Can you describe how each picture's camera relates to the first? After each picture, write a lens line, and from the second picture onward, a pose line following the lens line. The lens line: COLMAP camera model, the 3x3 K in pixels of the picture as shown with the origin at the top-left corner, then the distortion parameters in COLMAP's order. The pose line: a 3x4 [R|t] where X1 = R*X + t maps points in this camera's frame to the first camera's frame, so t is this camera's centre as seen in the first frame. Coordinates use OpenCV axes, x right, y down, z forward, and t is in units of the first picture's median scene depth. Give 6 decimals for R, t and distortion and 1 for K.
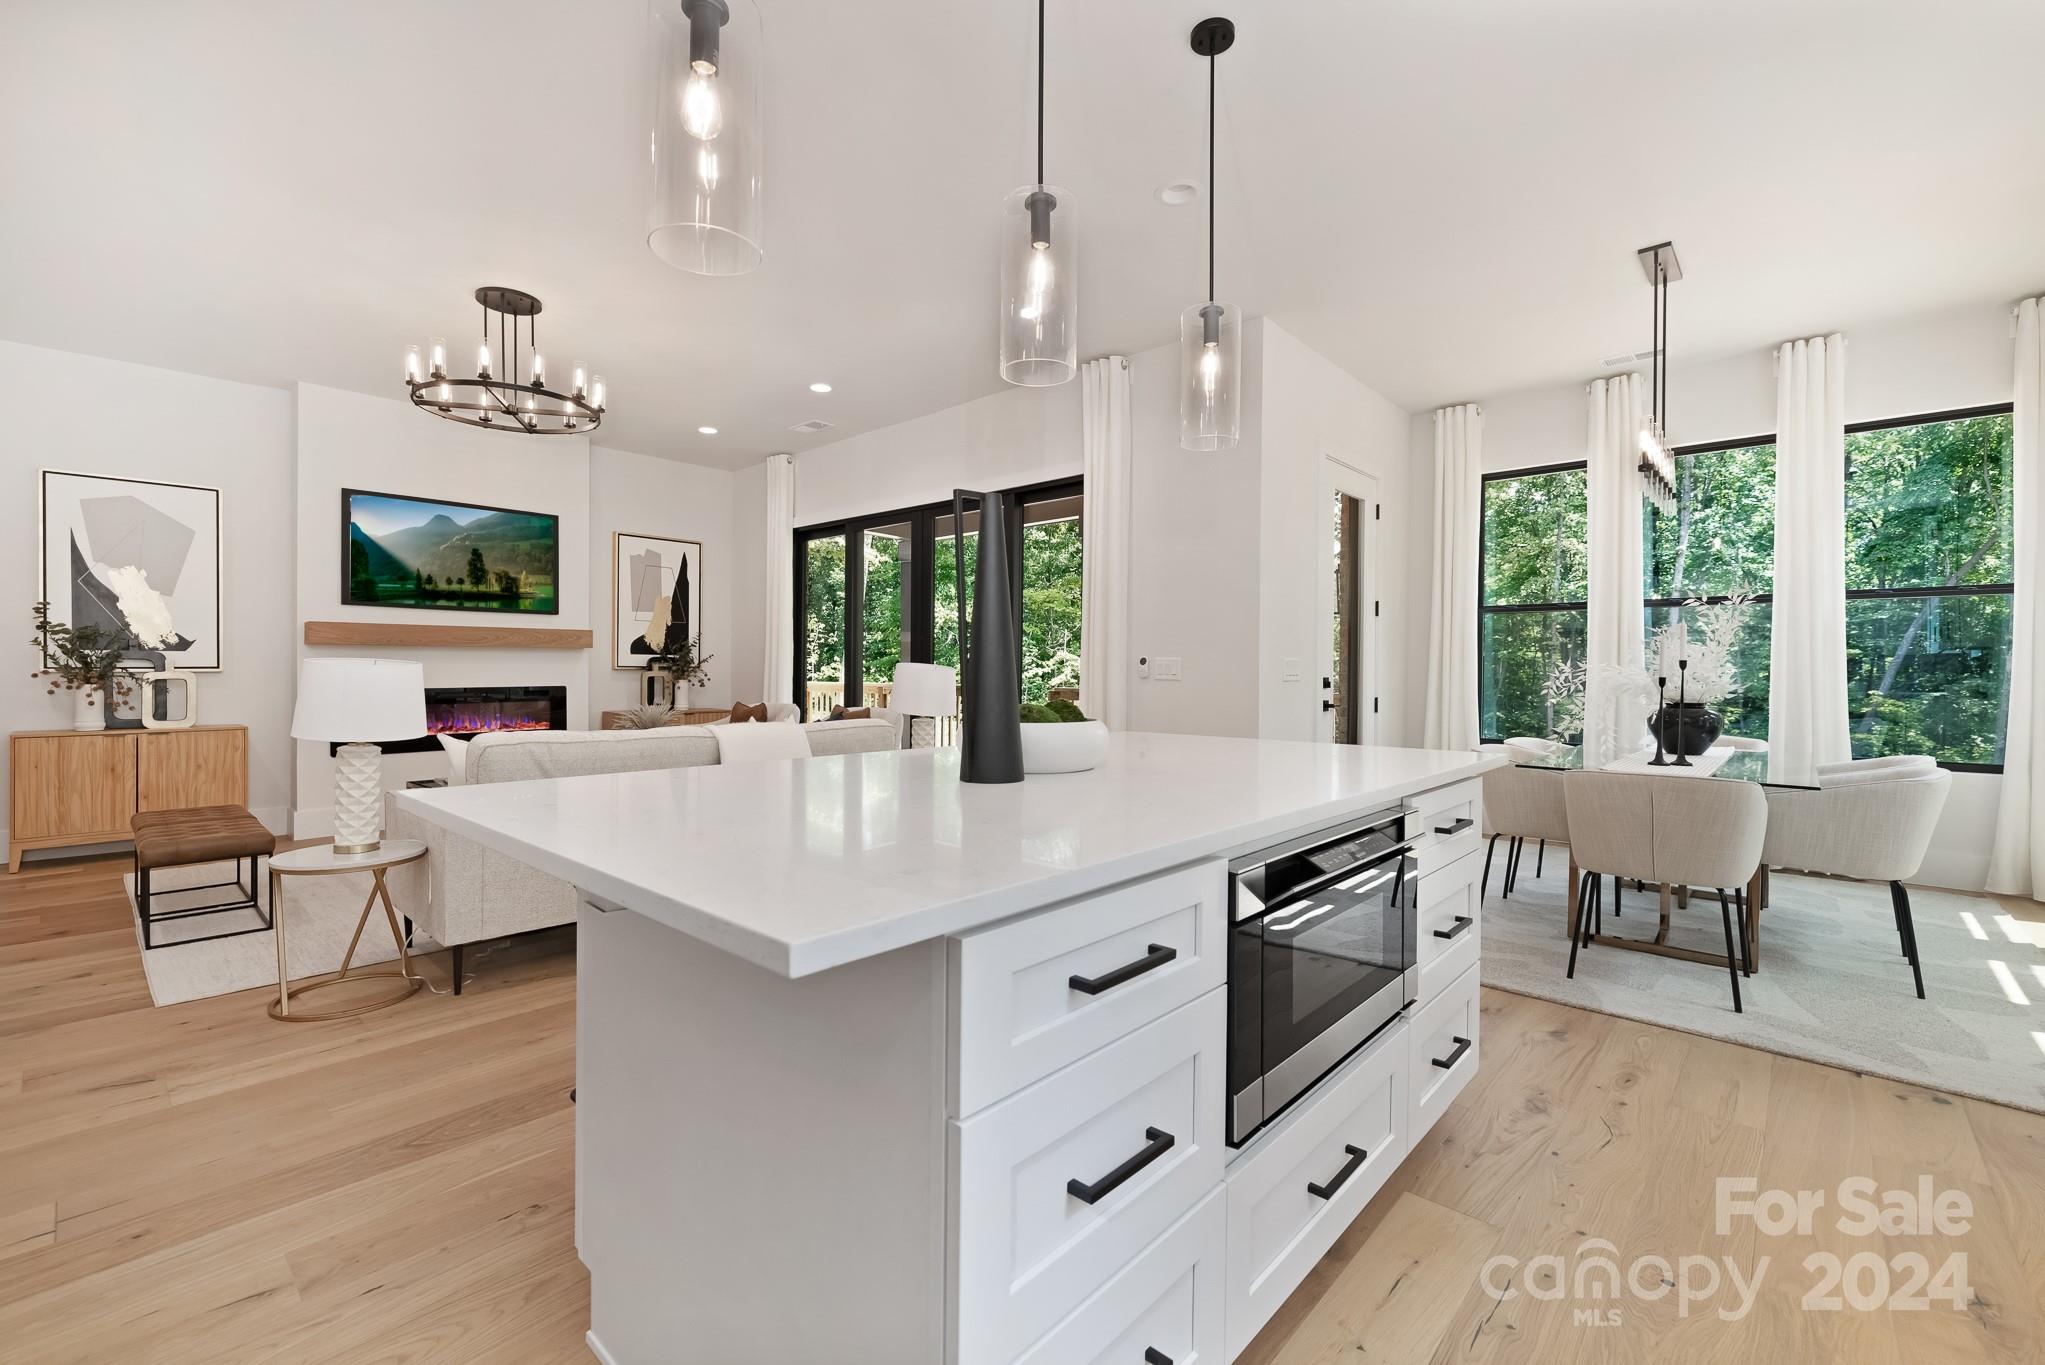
lens RADIAL K [[873.8, 0, 1020.4], [0, 873.8, 676.9], [0, 0, 1]] dist [-0.003583, -0.000424]
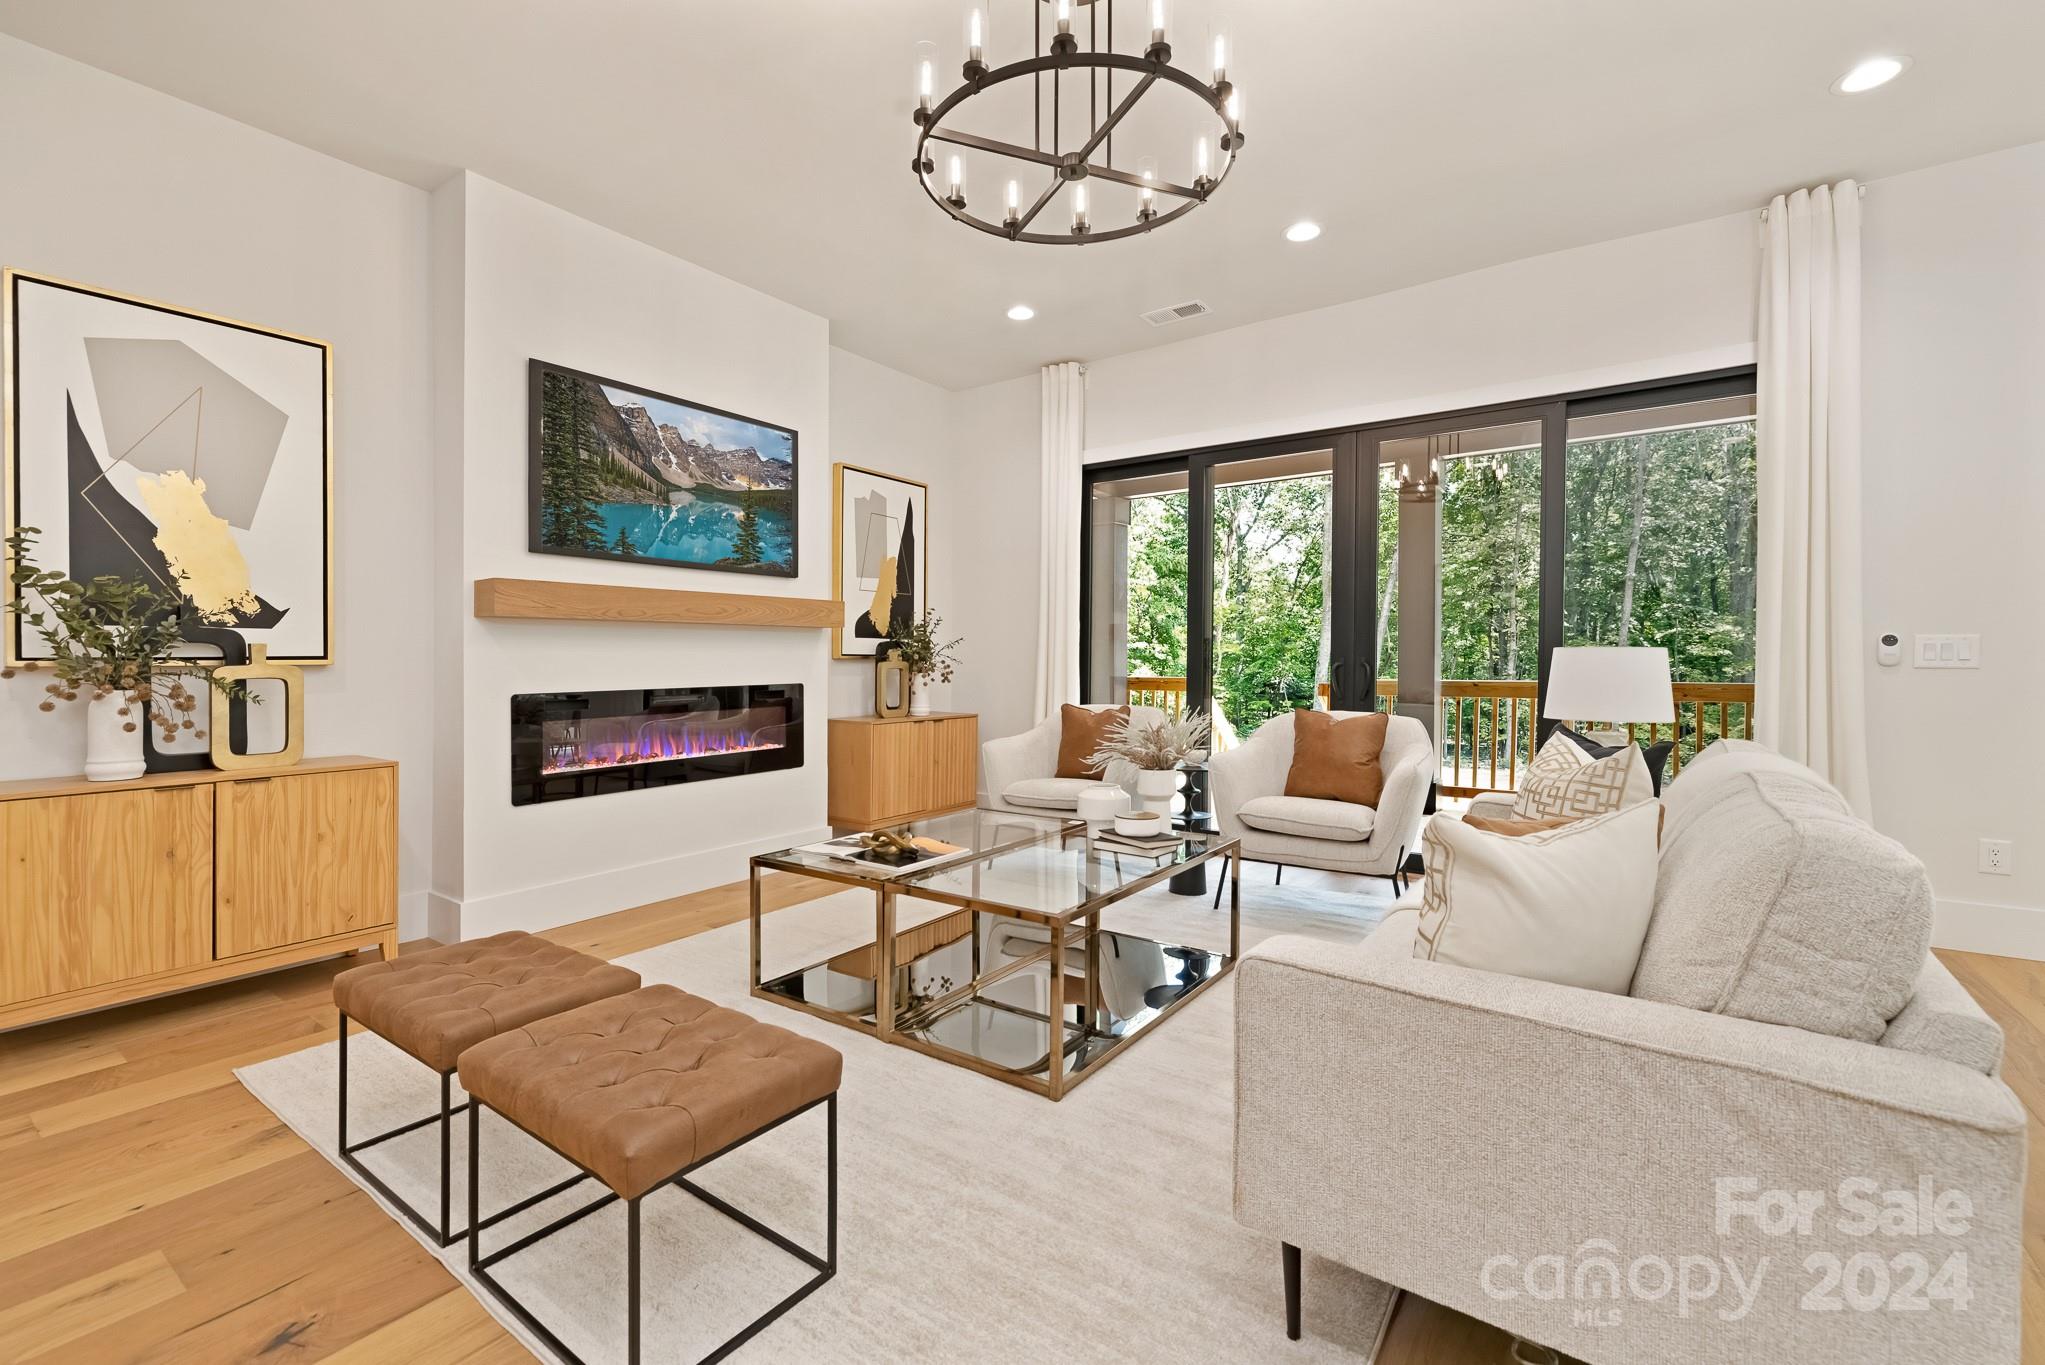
lens RADIAL K [[873.8, 0, 1018.1], [0, 873.8, 667.3], [0, 0, 1]] dist [-0.003583, -0.000424]
pose [[0.993295, -0.005963, 0.115450, -0.557110], [0.006053, 0.999982, -0.000428, -0.001421], [-0.115446, 0.001124, 0.993313, 0.394455]]
